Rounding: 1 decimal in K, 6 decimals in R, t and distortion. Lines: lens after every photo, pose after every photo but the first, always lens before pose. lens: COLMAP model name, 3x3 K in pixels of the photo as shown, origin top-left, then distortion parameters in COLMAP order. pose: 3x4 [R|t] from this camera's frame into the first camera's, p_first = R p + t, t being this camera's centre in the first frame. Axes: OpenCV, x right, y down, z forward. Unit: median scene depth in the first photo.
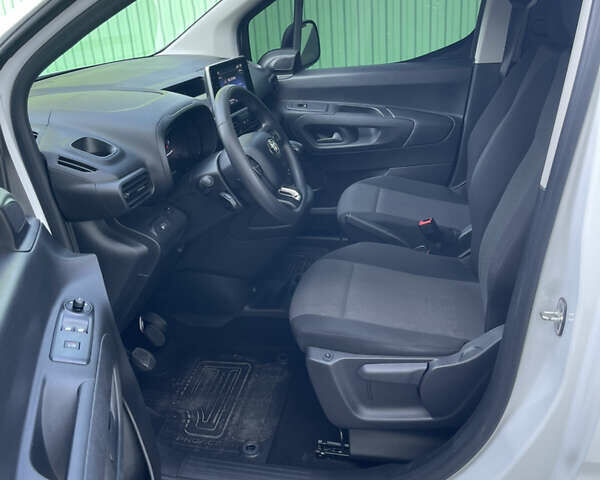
lens RADIAL K [[601.5, 0, 298.8], [0, 601.5, 229.7], [0, 0, 1]] dist [0.006135, -0.031000]
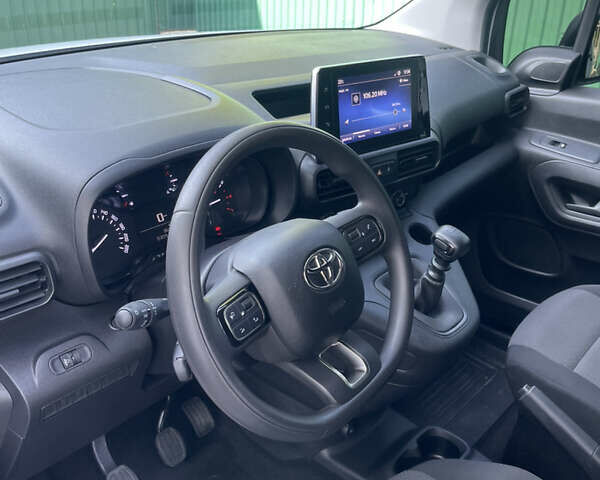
lens RADIAL K [[601.5, 0, 298.8], [0, 601.5, 229.7], [0, 0, 1]] dist [0.006135, -0.031000]
pose [[0.847862, 0.289428, -0.444254, 0.132585], [-0.264057, 0.957067, 0.119567, -0.209037], [0.459787, 0.015933, 0.887886, 0.554374]]
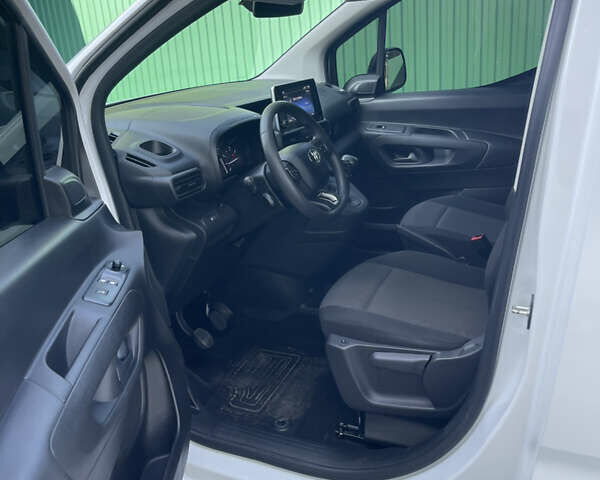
lens RADIAL K [[599.8, 0, 300.0], [0, 599.8, 240.0], [0, 0, 1]] dist [0.012842, 0.000390]
pose [[0.975245, 0.059912, -0.212856, 0.173033], [-0.066540, 0.997493, -0.024106, 0.047566], [0.210878, 0.037673, 0.976786, -0.099414]]
